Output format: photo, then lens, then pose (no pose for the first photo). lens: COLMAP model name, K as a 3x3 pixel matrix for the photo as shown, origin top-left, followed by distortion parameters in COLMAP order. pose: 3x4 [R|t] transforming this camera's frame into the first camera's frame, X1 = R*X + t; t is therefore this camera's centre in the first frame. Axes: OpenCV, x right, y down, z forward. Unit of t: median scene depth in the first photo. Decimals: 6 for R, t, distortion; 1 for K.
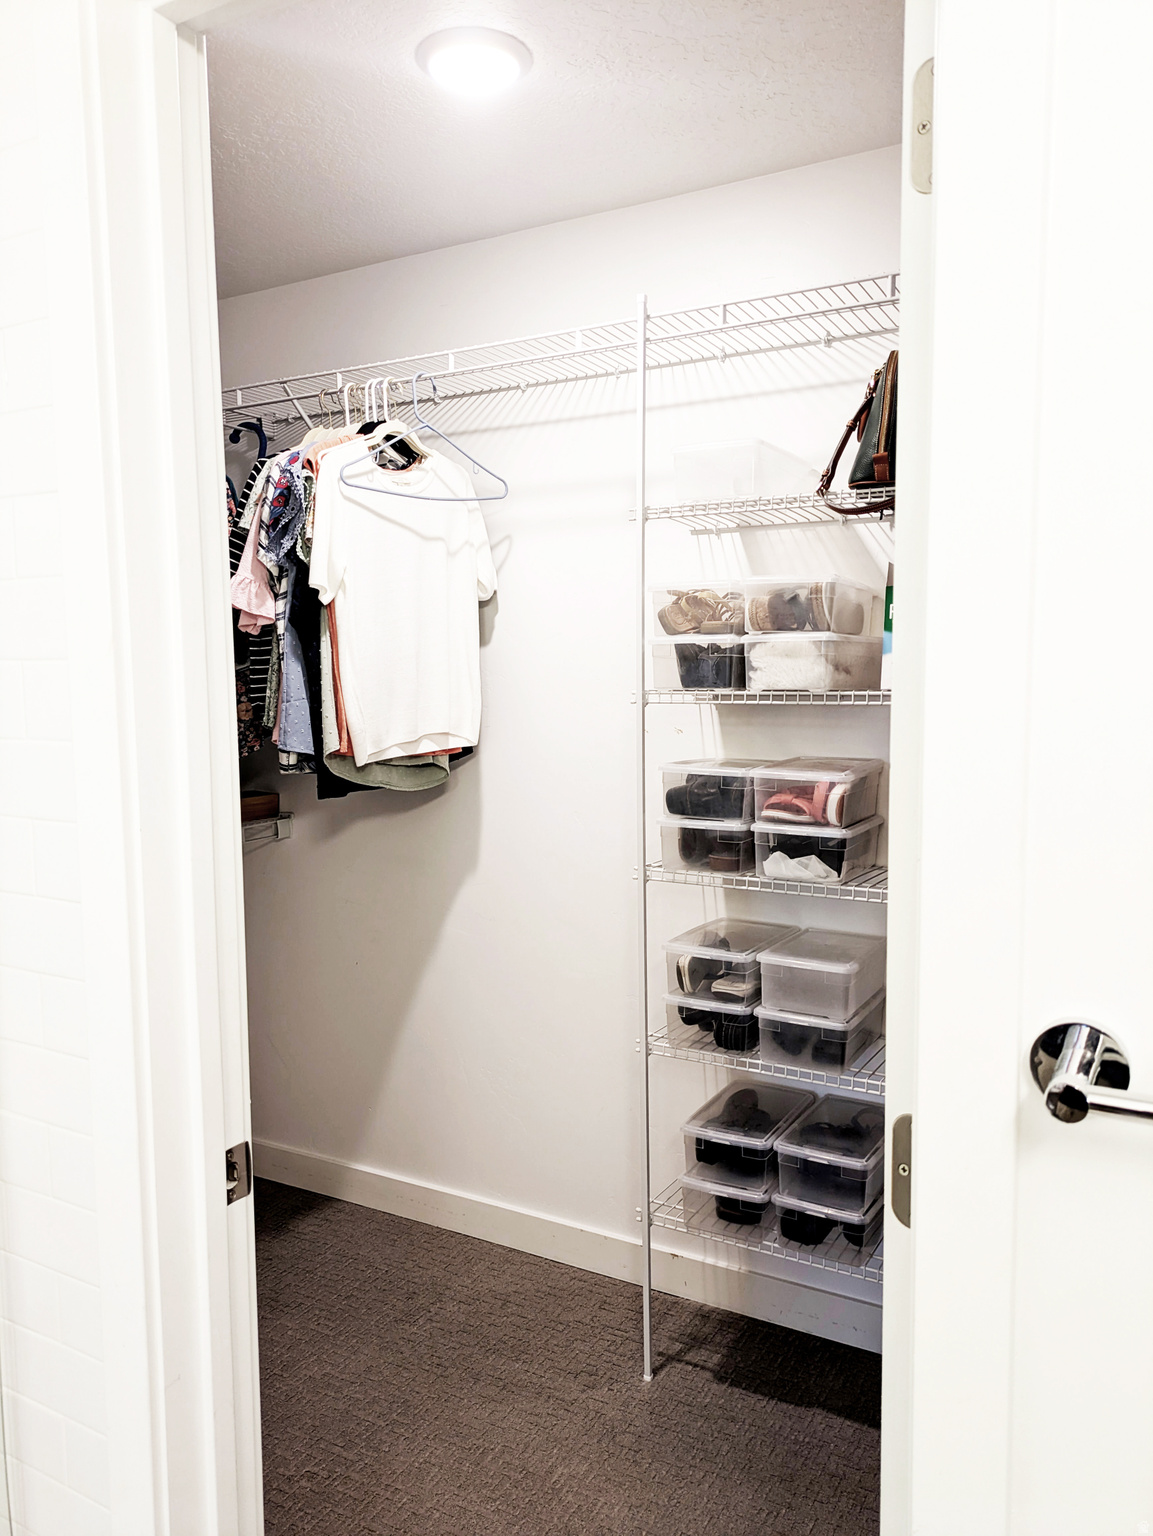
lens RADIAL K [[1146.8, 0, 565.9], [0, 1146.8, 762.2], [0, 0, 1]] dist [0.037280, -0.008583]
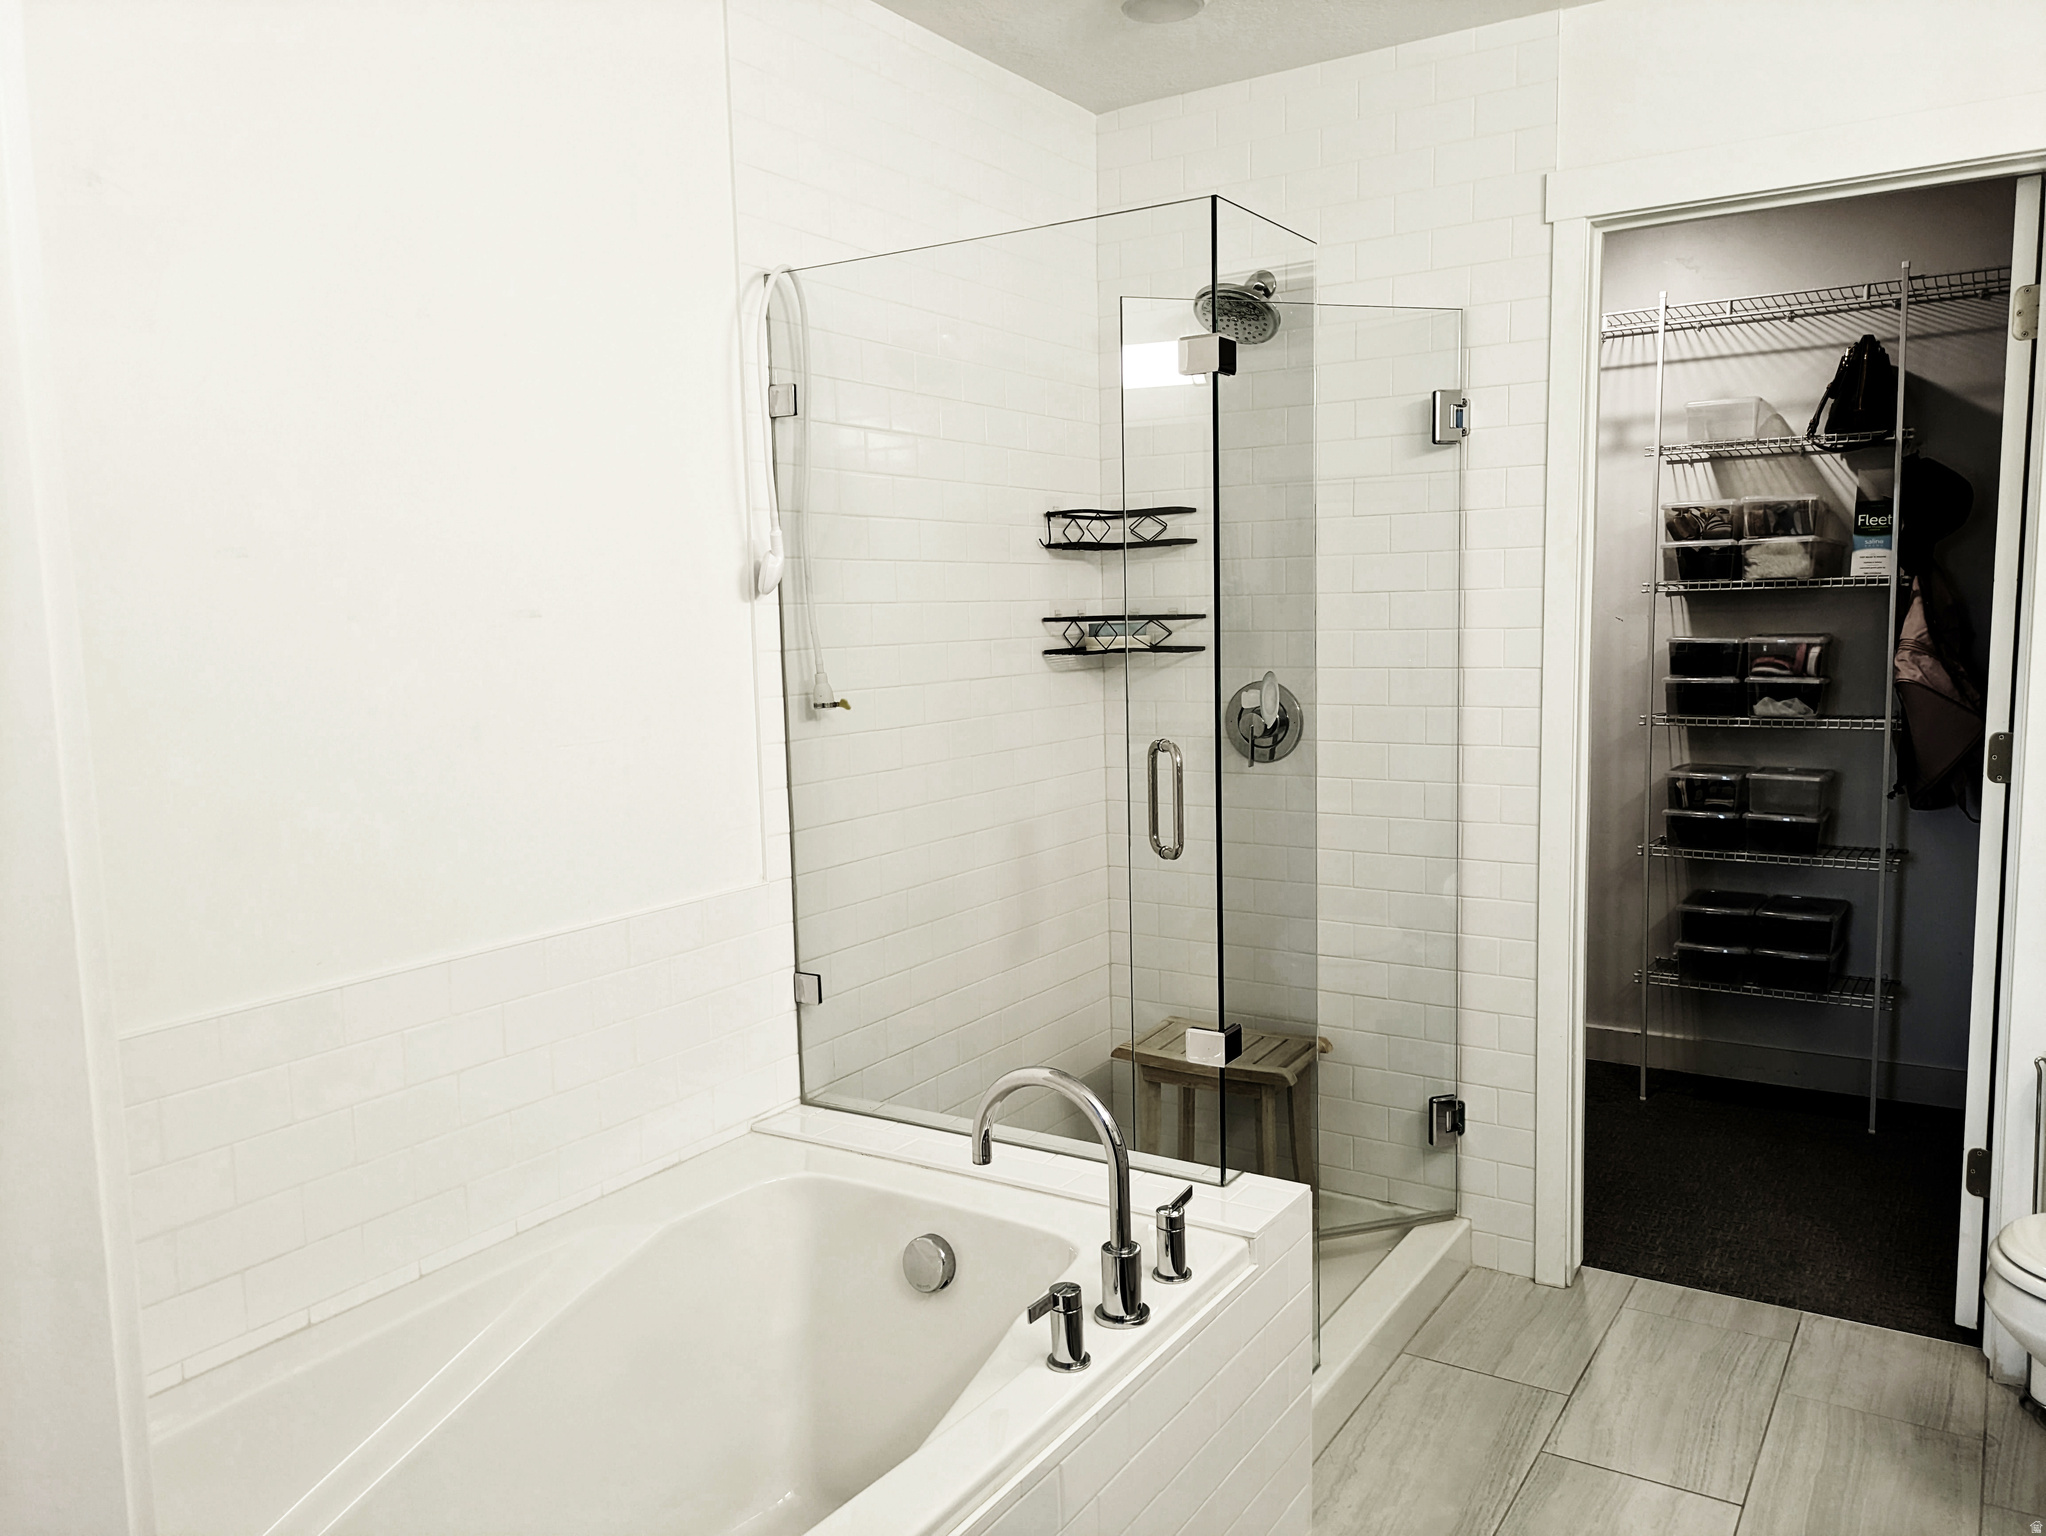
lens RADIAL K [[1527.6, 0, 1038.1], [0, 1527.6, 777.1], [0, 0, 1]] dist [0.037280, -0.008583]
pose [[0.999289, -0.007858, -0.036865, -0.618395], [0.008715, 0.999694, 0.023137, 0.123450], [0.036672, -0.023442, 0.999052, -0.876337]]
